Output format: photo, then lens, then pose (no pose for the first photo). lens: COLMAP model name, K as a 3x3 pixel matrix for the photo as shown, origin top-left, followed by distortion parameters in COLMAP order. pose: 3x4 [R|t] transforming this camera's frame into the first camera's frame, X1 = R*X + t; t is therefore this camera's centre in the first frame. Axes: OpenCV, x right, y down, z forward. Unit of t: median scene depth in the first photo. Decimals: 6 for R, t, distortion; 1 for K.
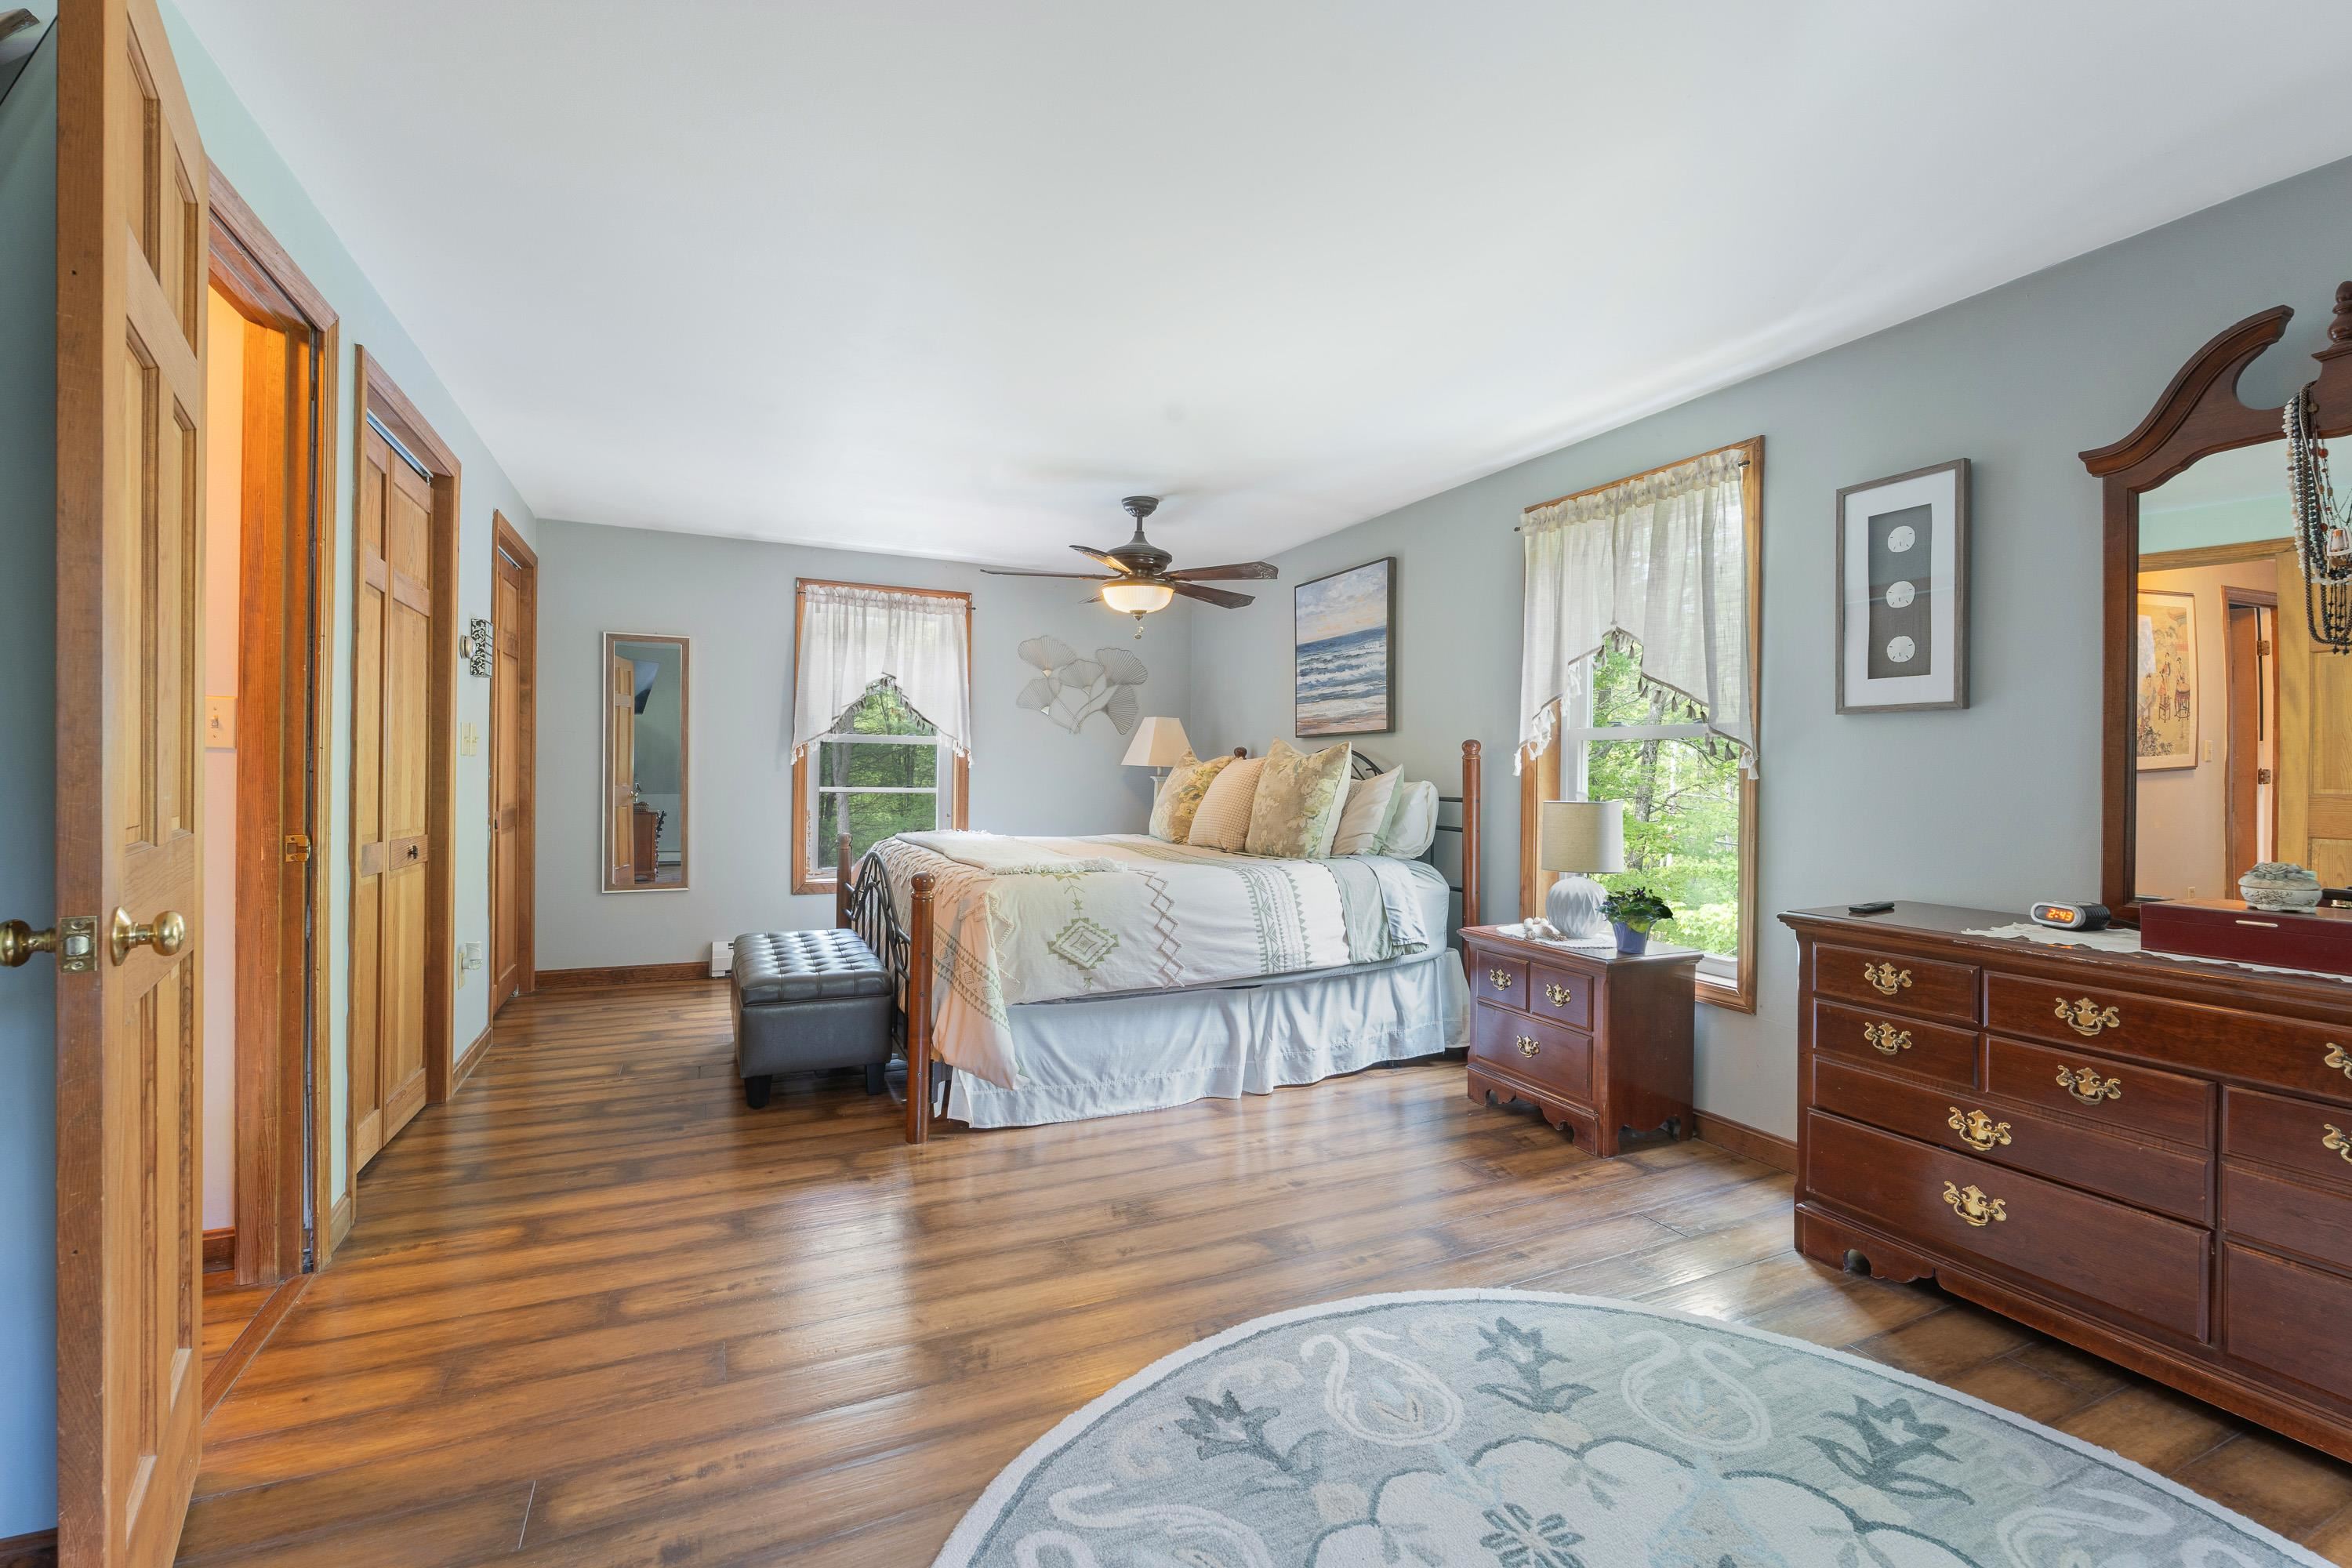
lens RADIAL K [[1003.5, 0, 1172.4], [0, 1003.5, 775.8], [0, 0, 1]] dist [0.003353, -0.000041]
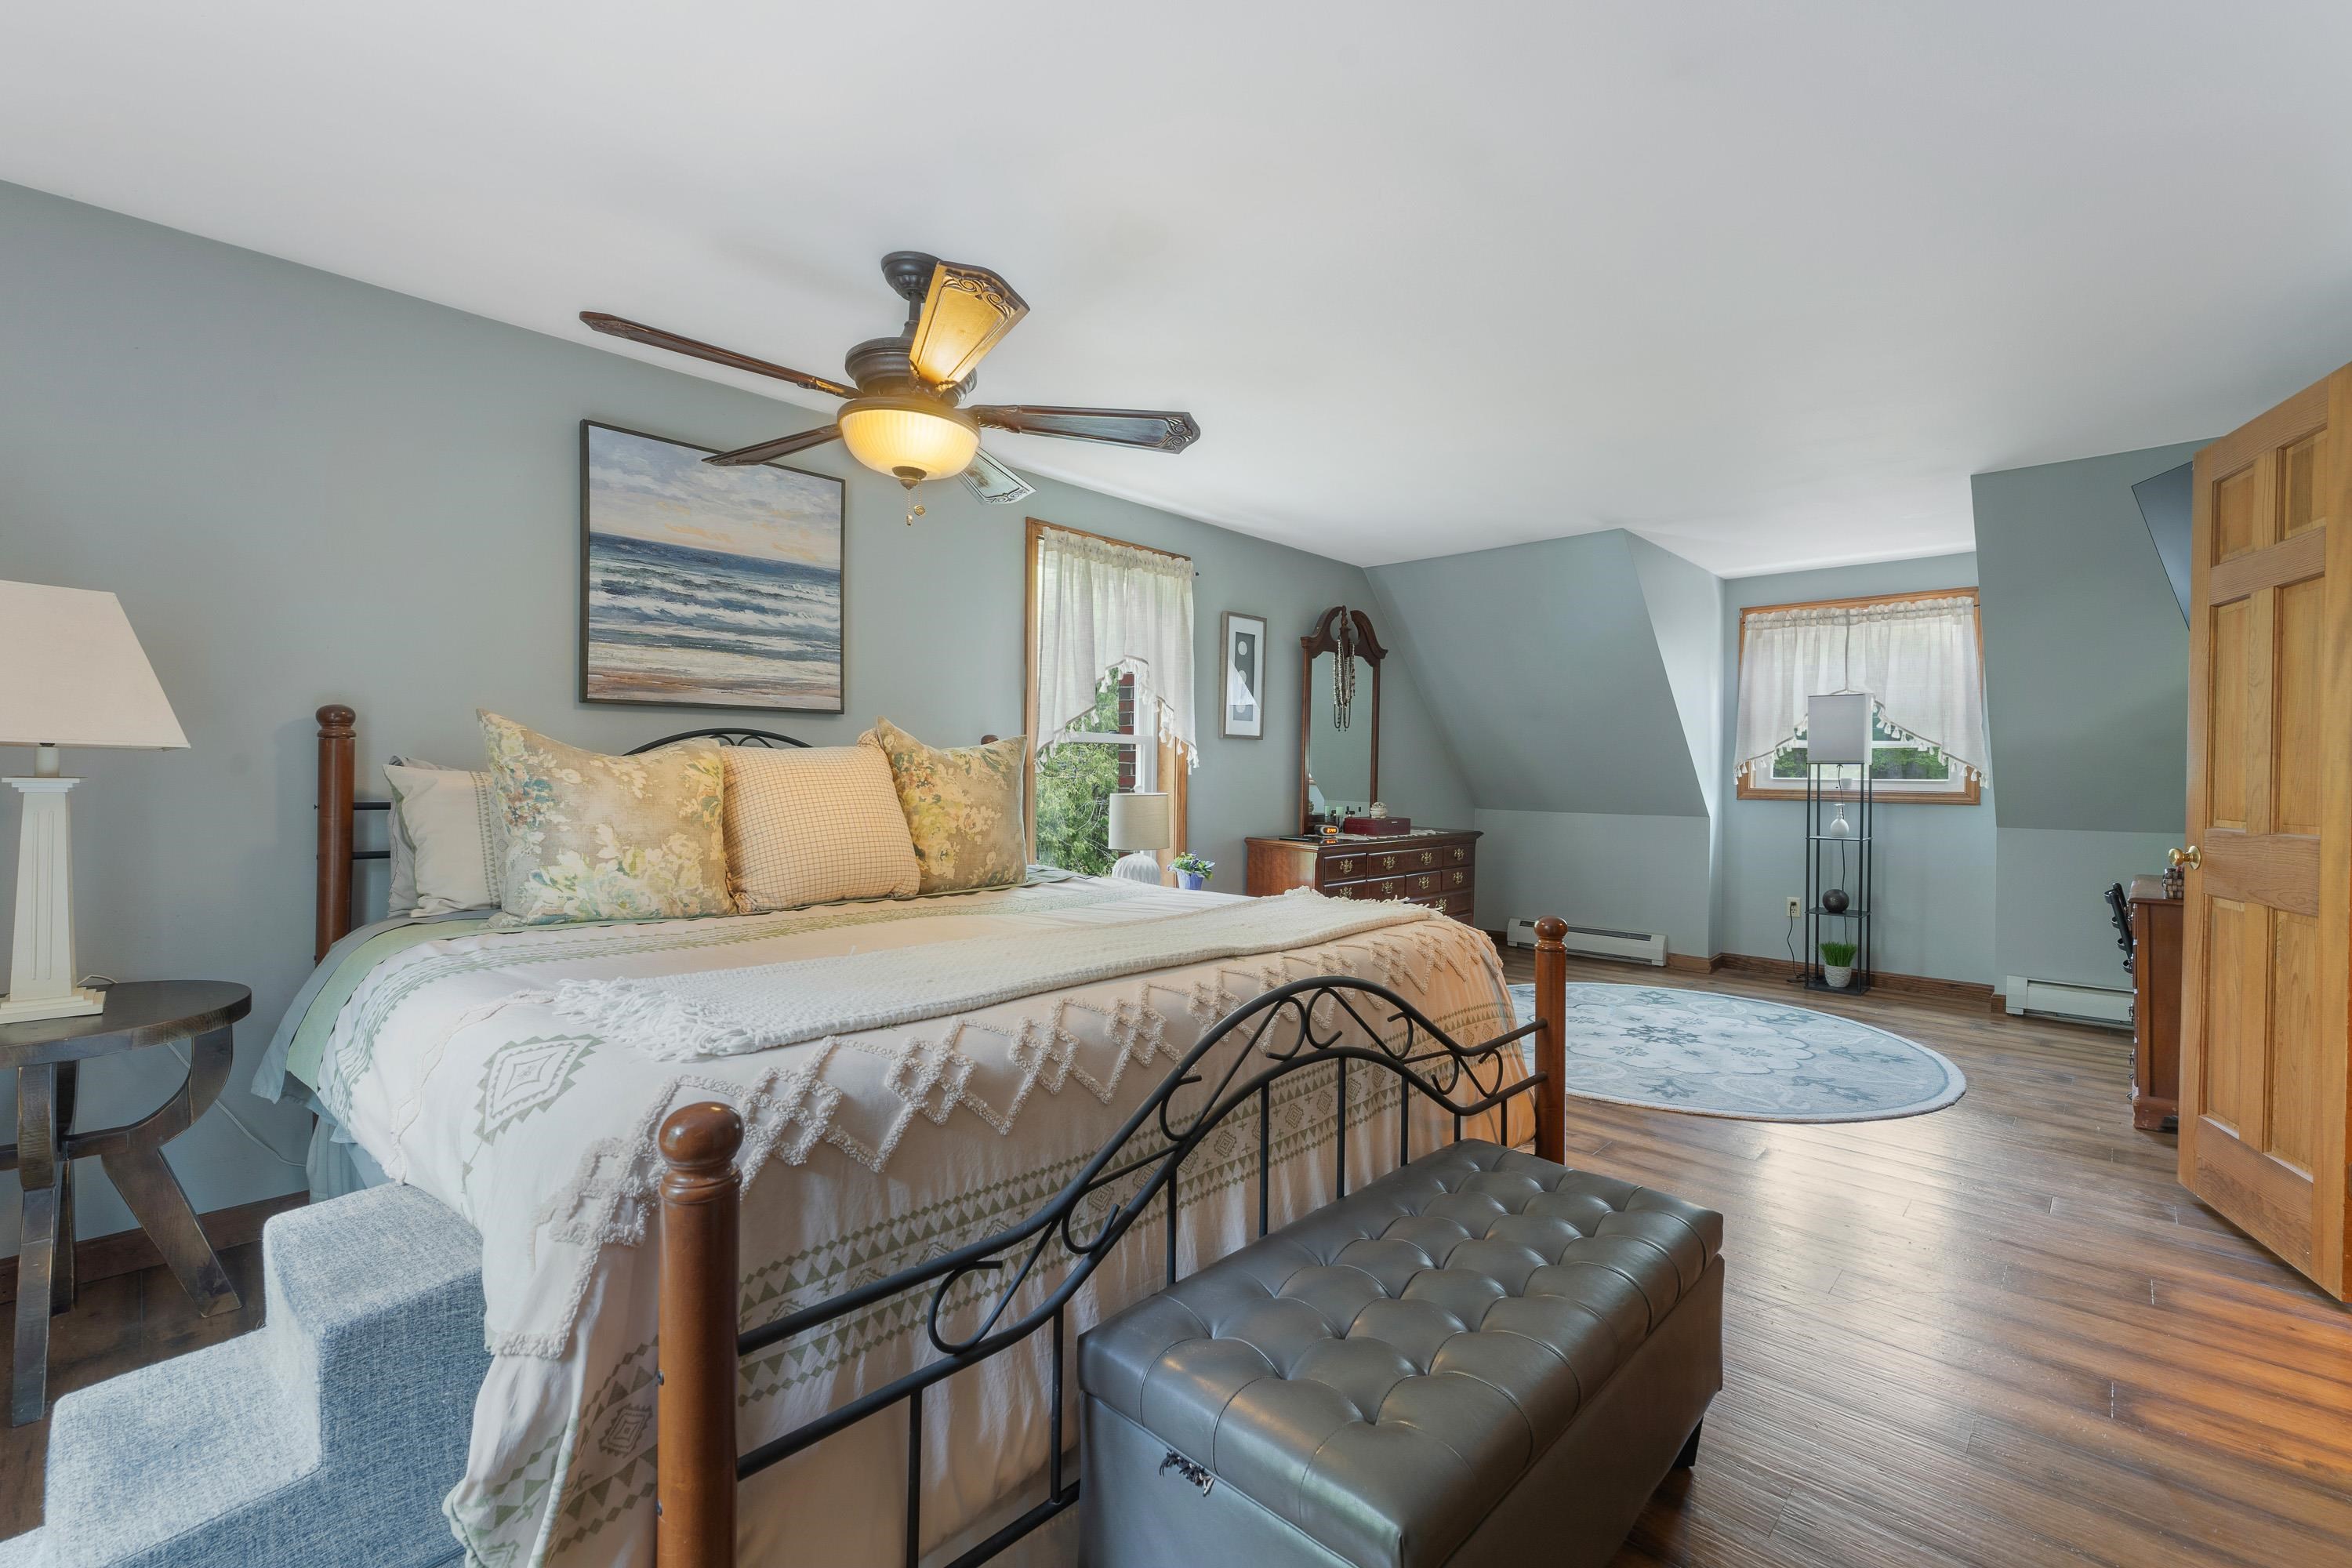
lens RADIAL K [[1003.5, 0, 1174.0], [0, 1003.5, 780.2], [0, 0, 1]] dist [0.003353, -0.000041]
pose [[-0.367046, -0.023006, 0.929918, -0.551699], [-0.013062, 0.999723, 0.019577, -0.011750], [-0.930111, -0.004961, -0.367245, 1.002131]]
